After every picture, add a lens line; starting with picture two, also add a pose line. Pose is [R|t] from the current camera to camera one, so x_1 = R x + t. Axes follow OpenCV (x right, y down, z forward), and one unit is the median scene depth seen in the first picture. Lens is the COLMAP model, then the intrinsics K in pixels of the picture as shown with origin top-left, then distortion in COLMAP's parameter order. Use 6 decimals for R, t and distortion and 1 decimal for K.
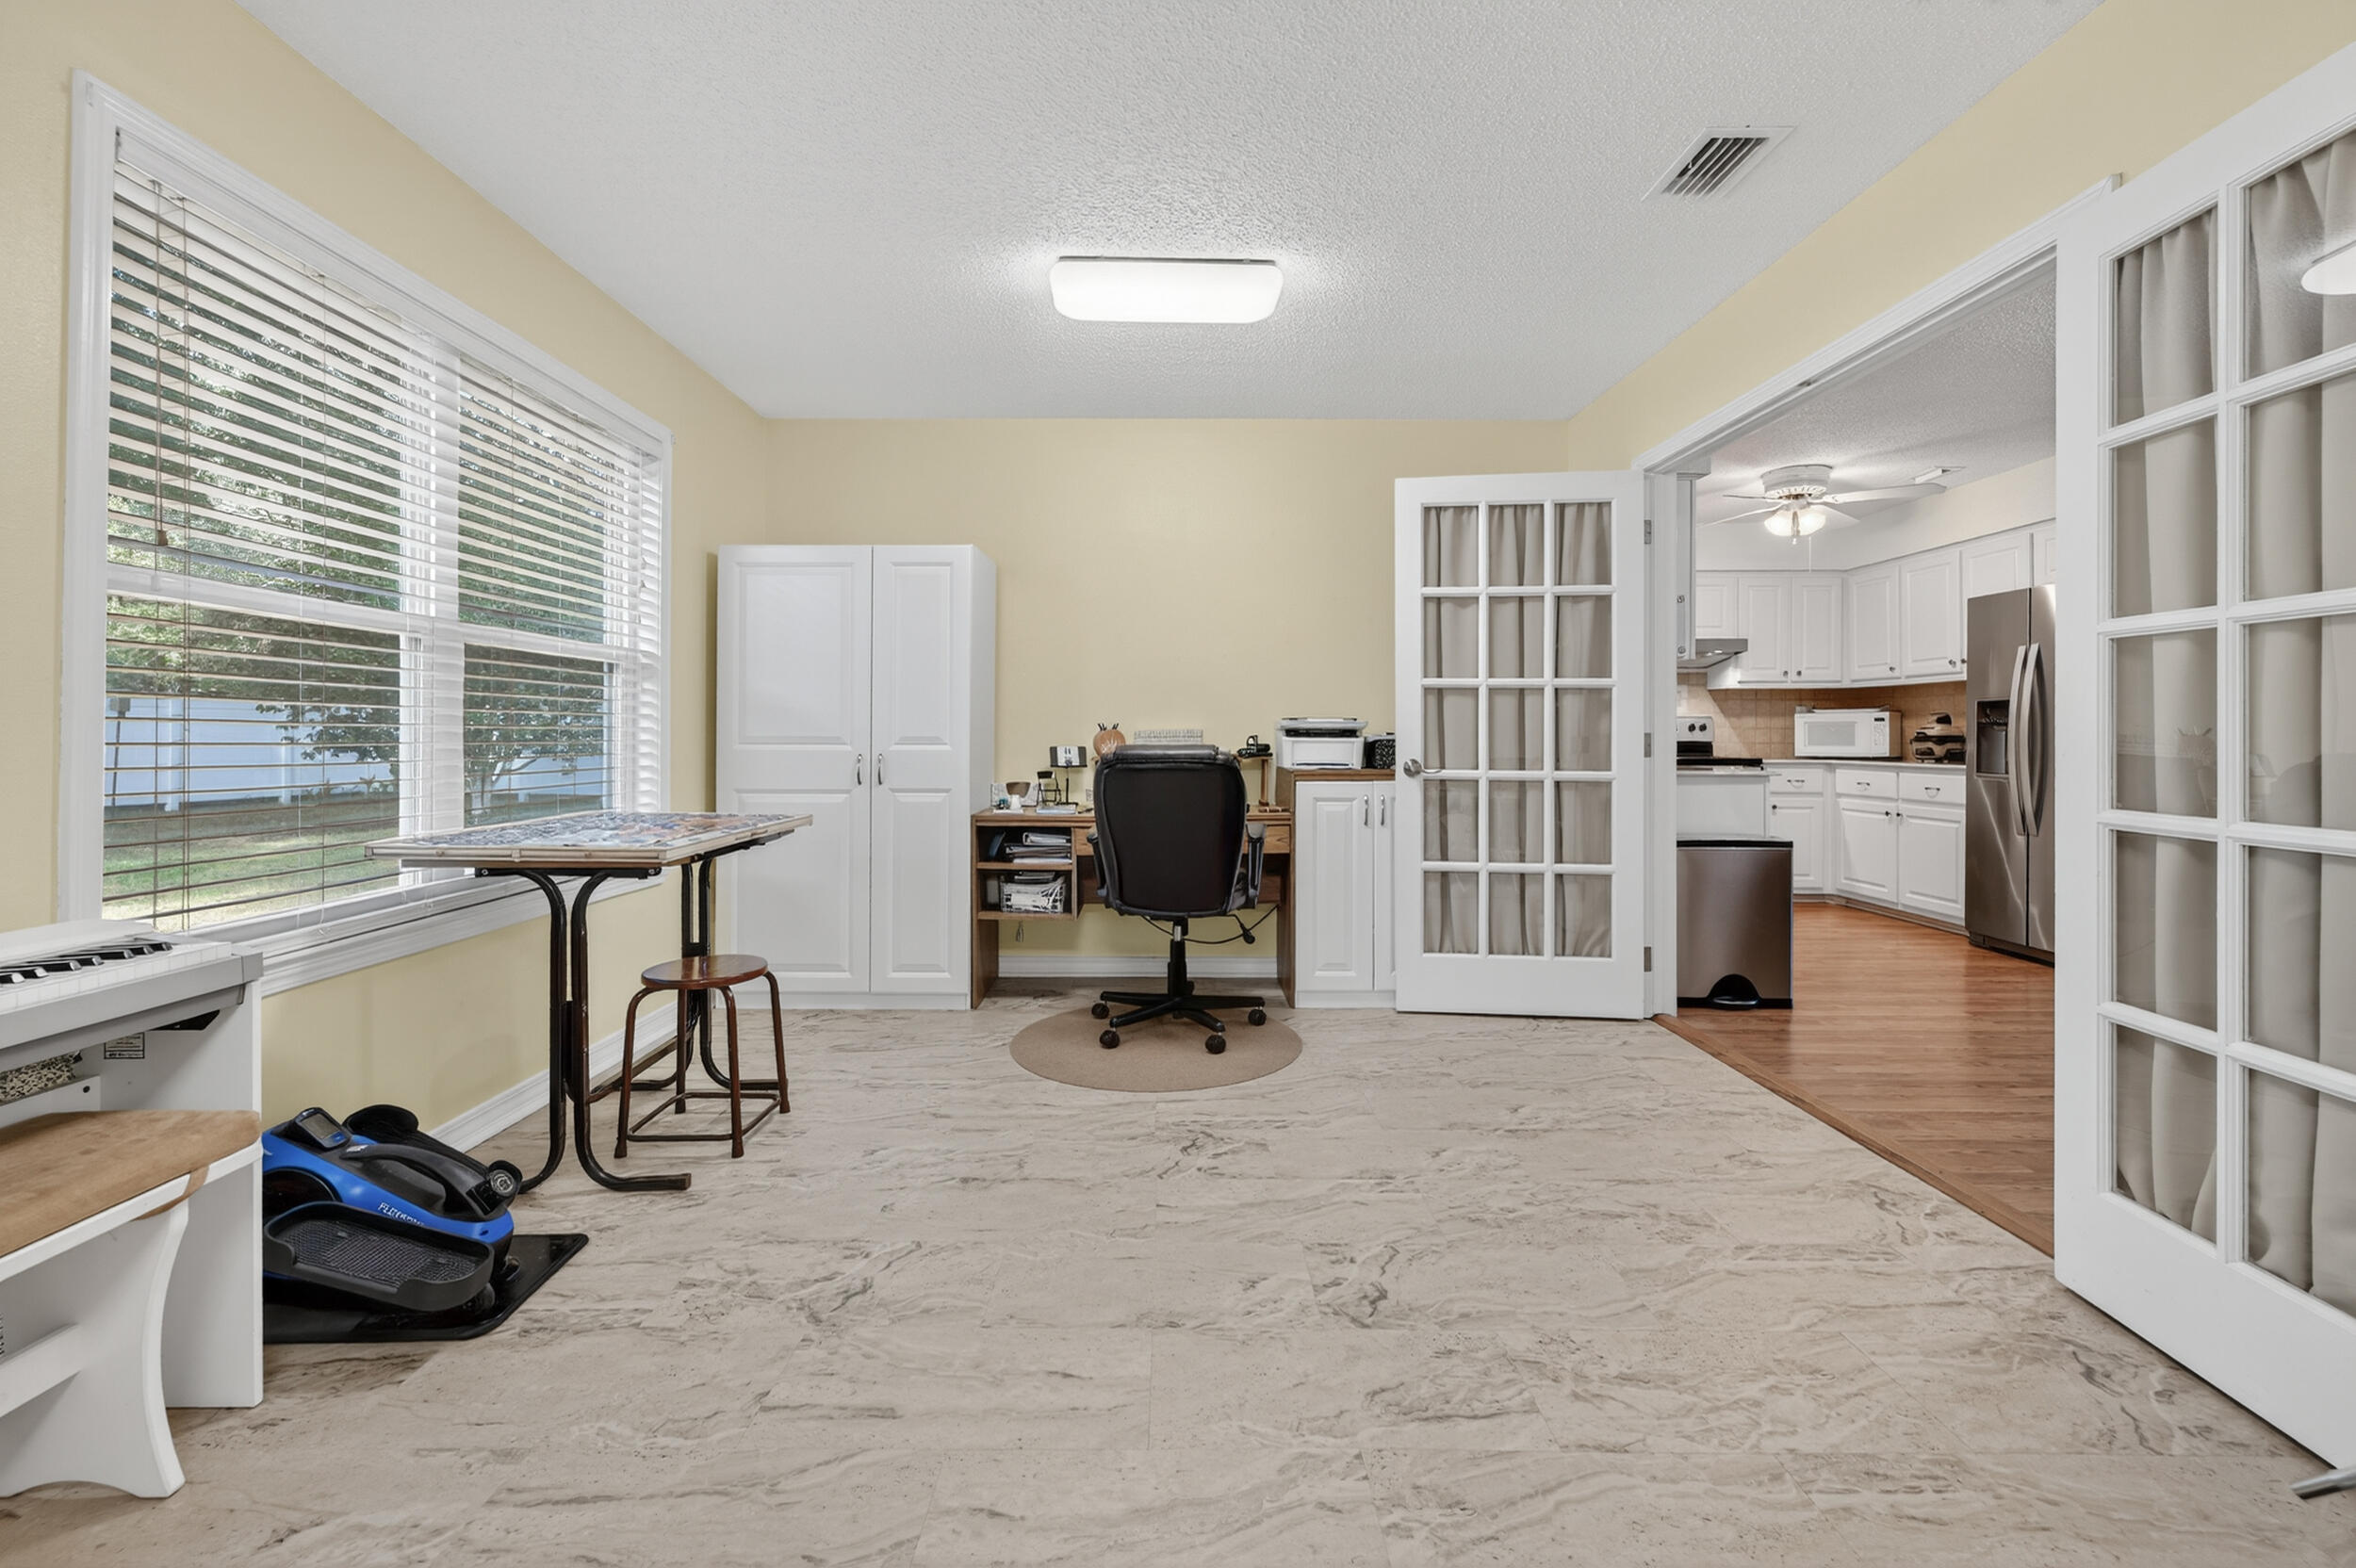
lens RADIAL K [[995.7, 0, 1166.0], [0, 995.7, 737.5], [0, 0, 1]] dist [-0.002147, 0.002141]
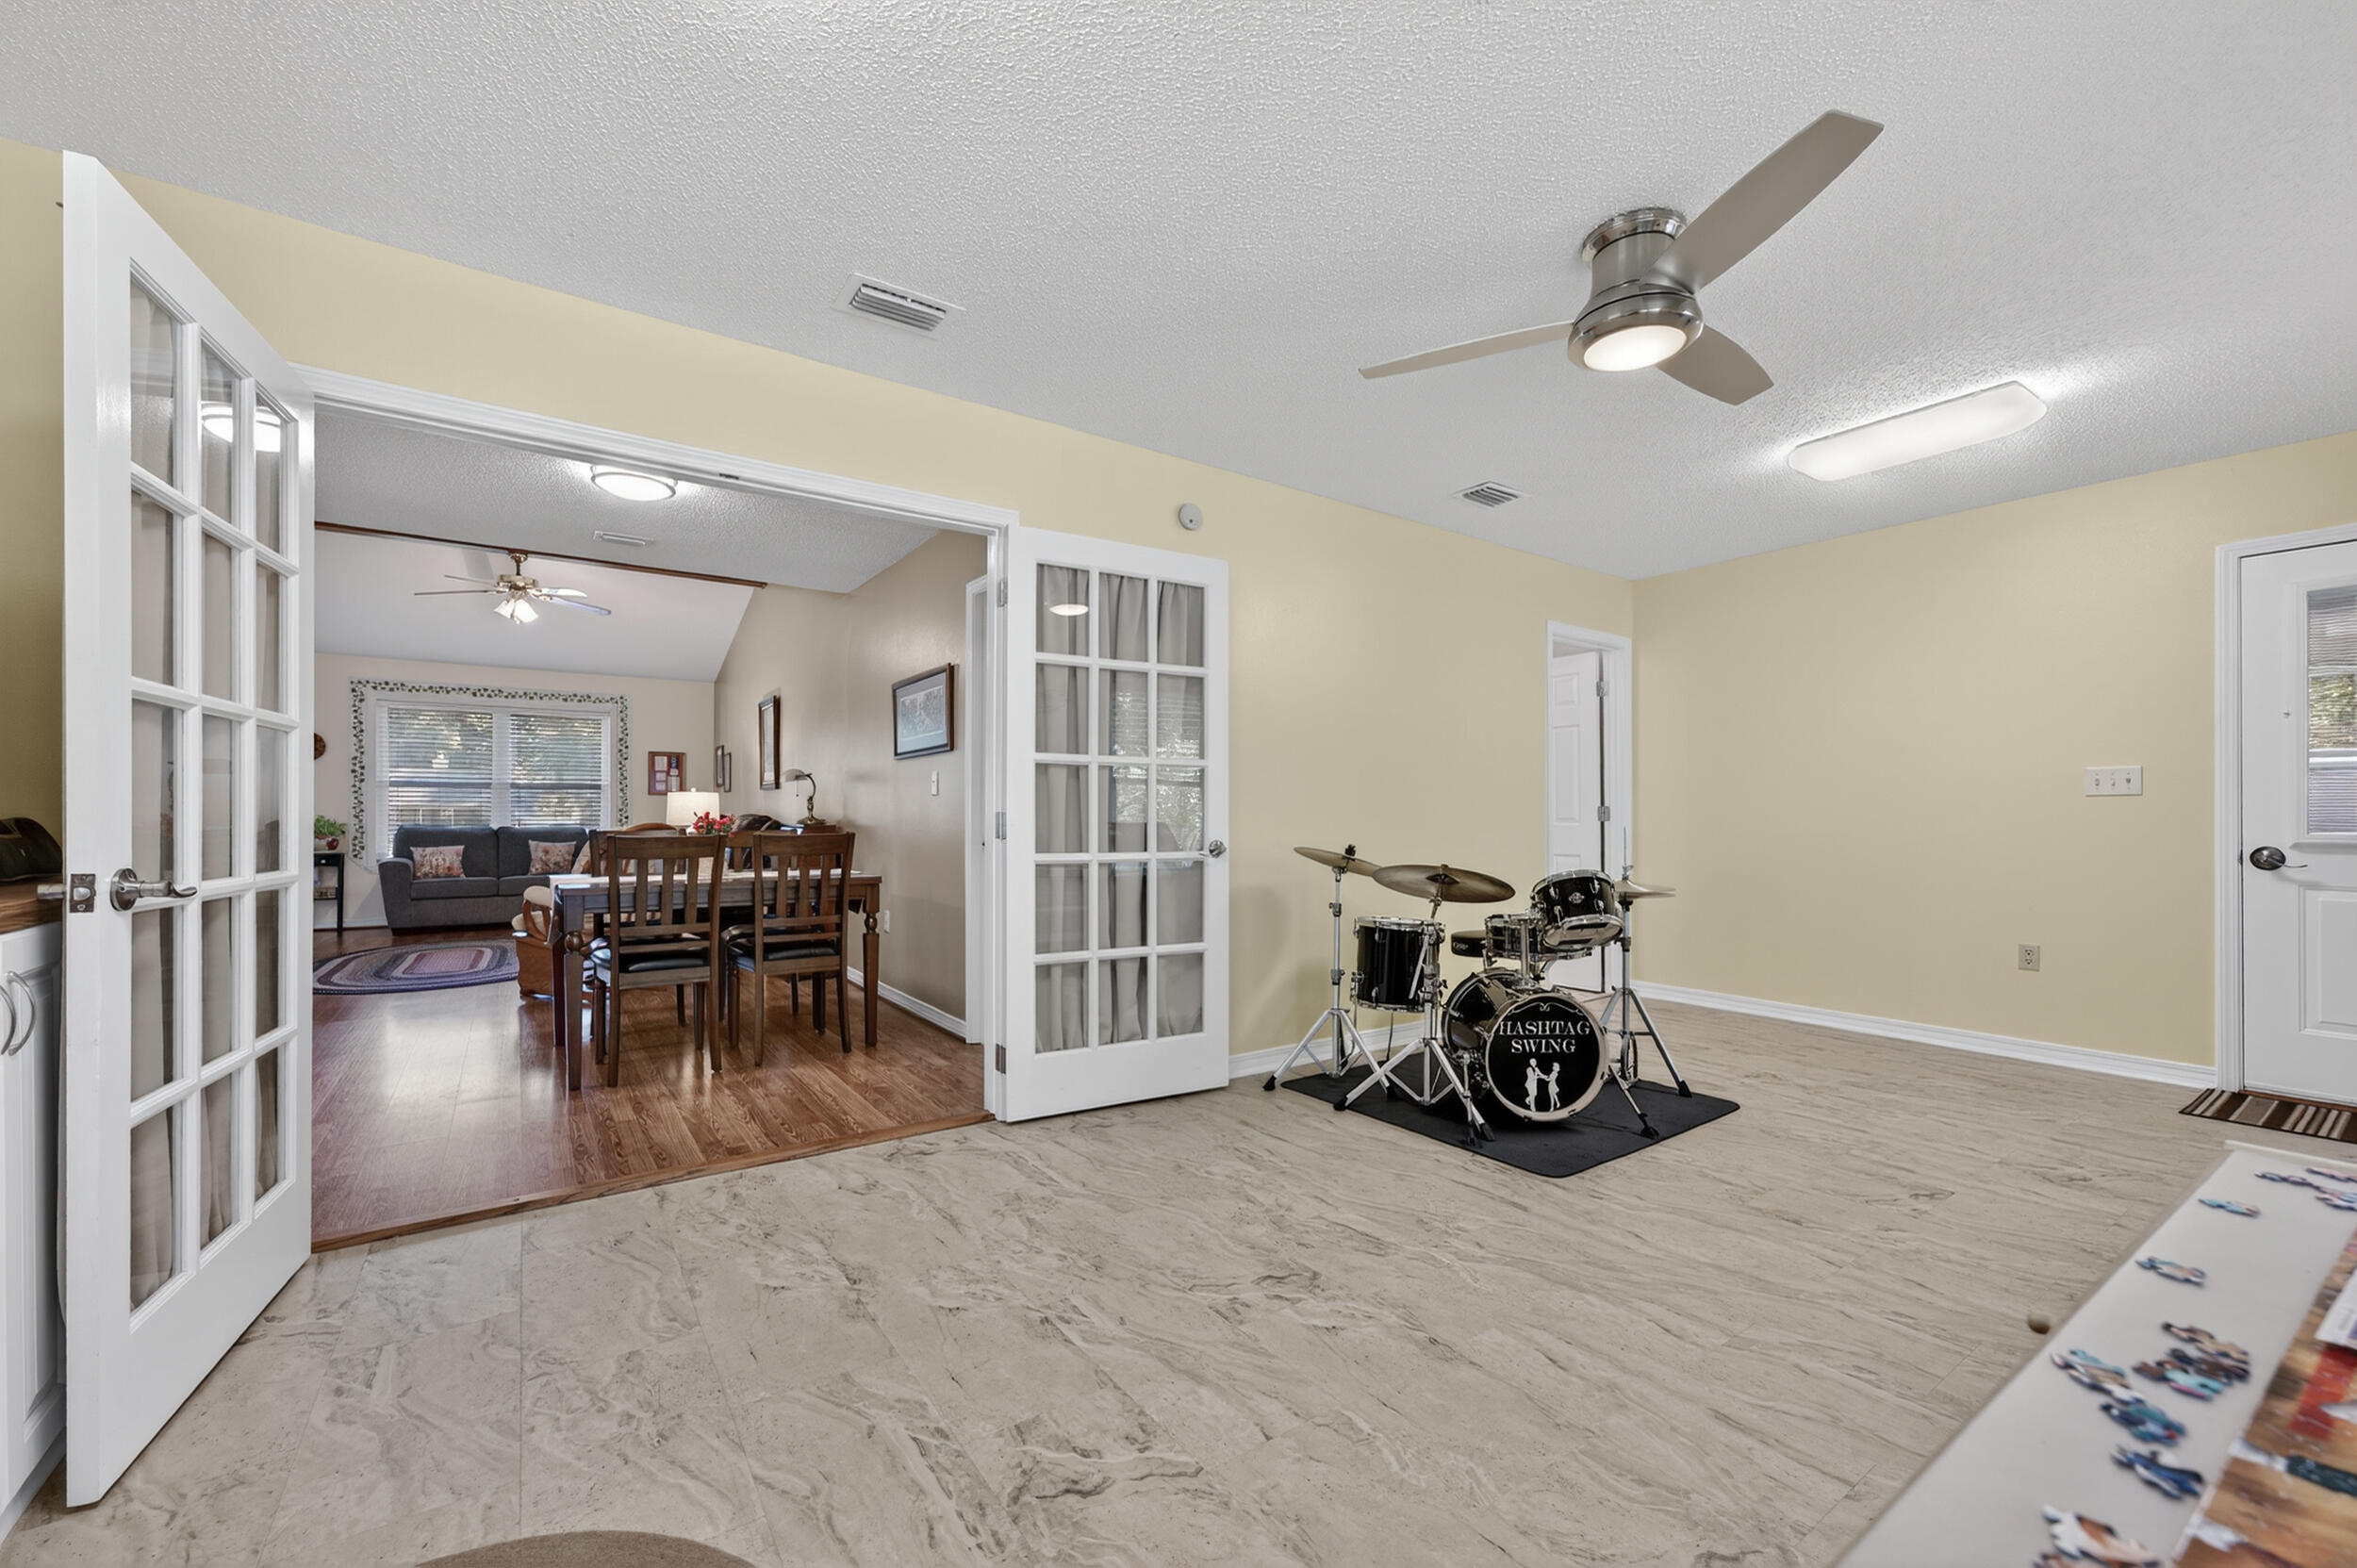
lens RADIAL K [[942.0, 0, 1179.2], [0, 942.0, 821.0], [0, 0, 1]] dist [-0.003999, 0.002487]
pose [[-0.577647, -0.008762, 0.816240, -0.326524], [-0.003698, 0.999960, 0.008117, -0.002642], [-0.816278, 0.001670, -0.577656, 0.875322]]
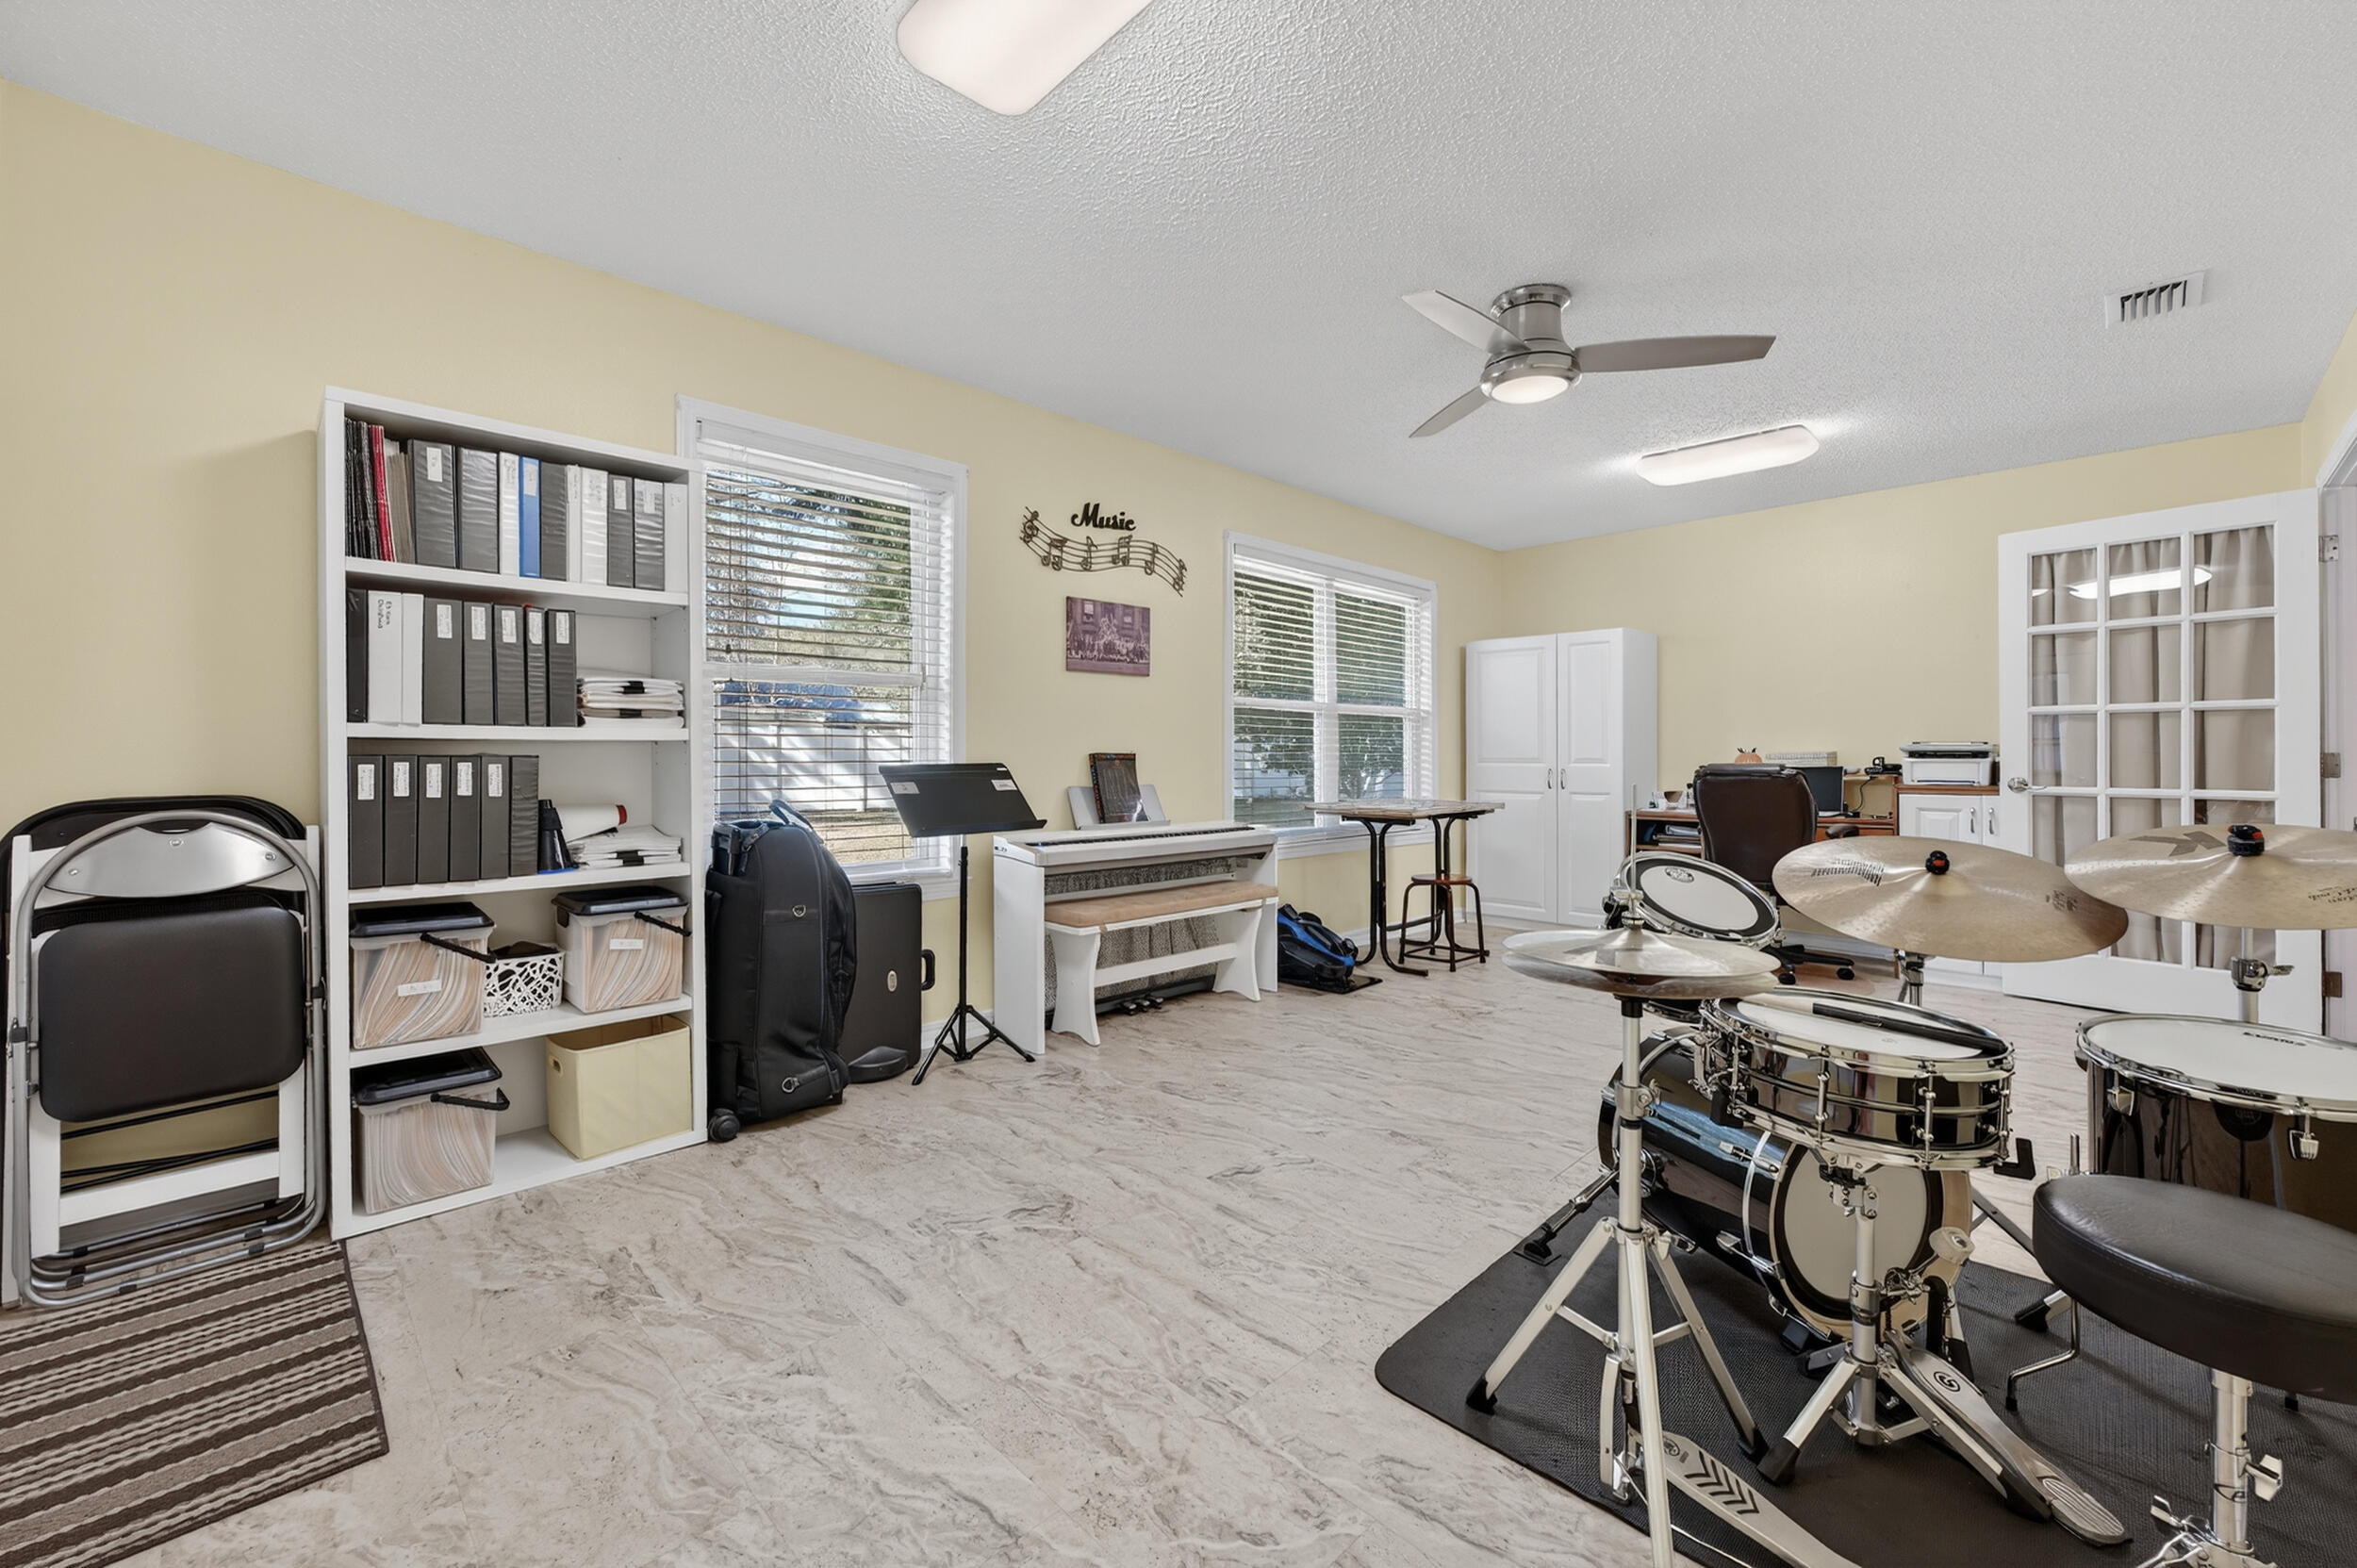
lens RADIAL K [[942.0, 0, 1174.0], [0, 942.0, 755.7], [0, 0, 1]] dist [-0.003999, 0.002487]
pose [[0.697275, -0.003771, -0.716794, 0.349051], [0.001780, 0.999992, -0.003529, -0.000465], [0.716802, 0.001185, 0.697276, -0.464801]]
